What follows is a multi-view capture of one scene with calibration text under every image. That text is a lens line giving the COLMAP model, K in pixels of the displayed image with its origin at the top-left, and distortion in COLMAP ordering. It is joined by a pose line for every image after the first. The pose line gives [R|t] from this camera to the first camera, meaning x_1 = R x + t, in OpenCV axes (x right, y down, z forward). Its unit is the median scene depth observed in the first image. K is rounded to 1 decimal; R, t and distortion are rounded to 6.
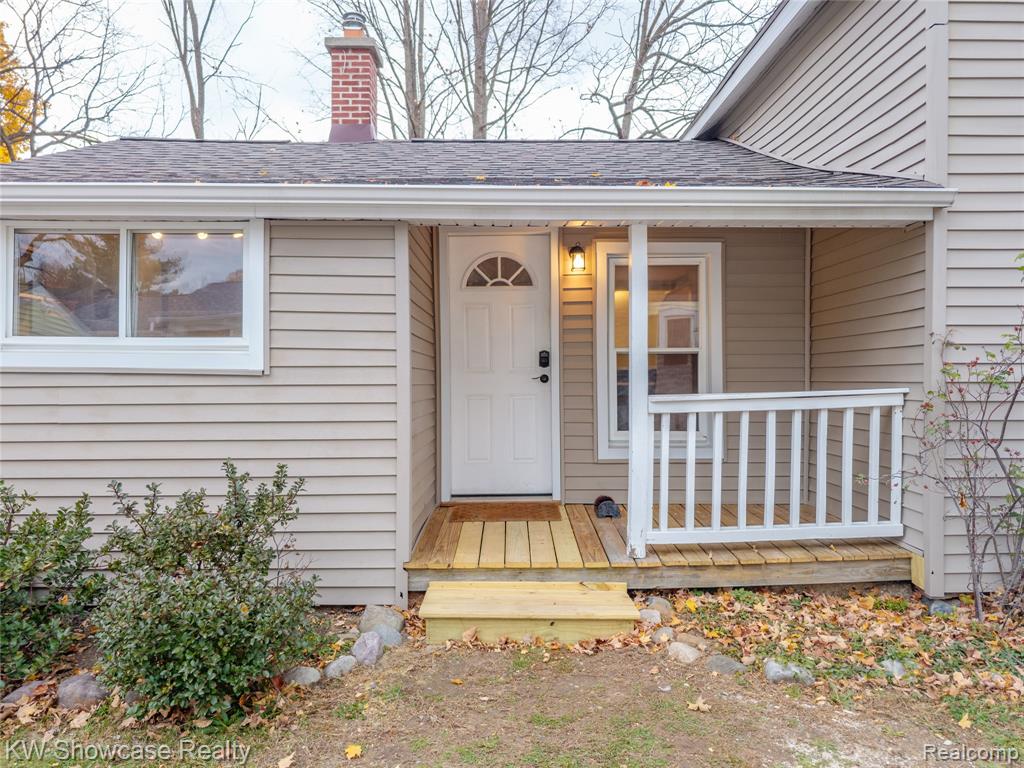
lens RADIAL K [[679.6, 0, 512.0], [0, 679.6, 384.0], [0, 0, 1]] dist [0.068797, -0.067226]
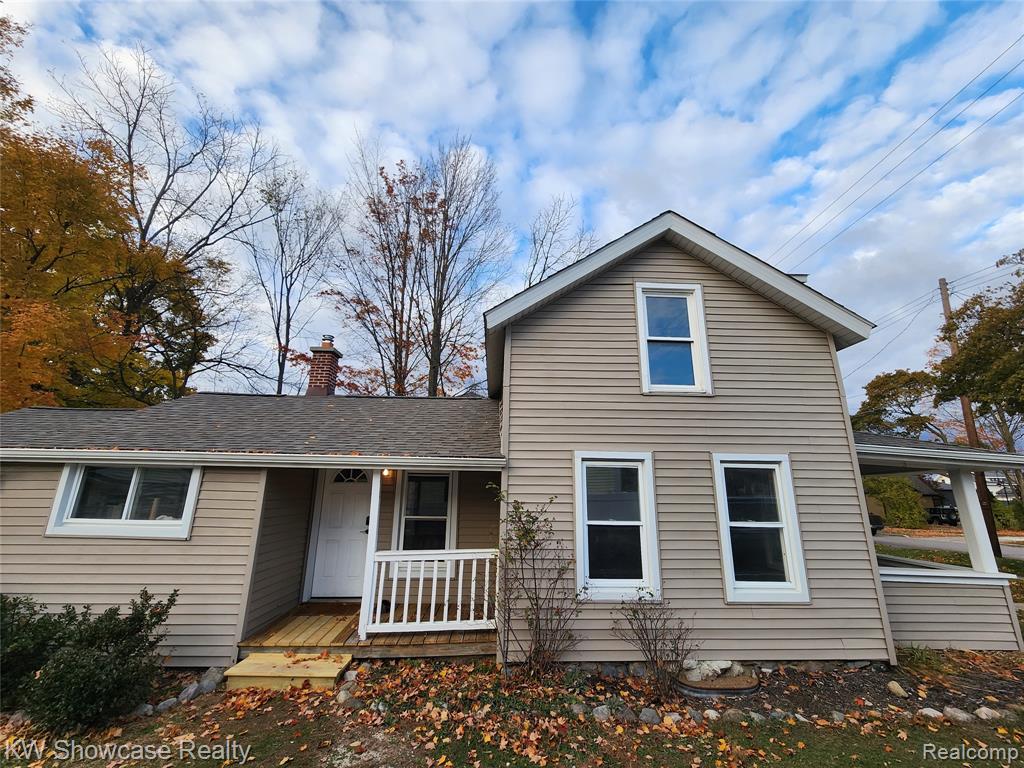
lens RADIAL K [[420.1, 0, 511.0], [0, 420.1, 376.4], [0, 0, 1]] dist [-0.000523, 0.000497]
pose [[0.999641, 0.020532, 0.017234, 0.579650], [-0.015147, 0.963080, -0.268789, -0.160409], [-0.022117, 0.268431, 0.963045, -0.380958]]
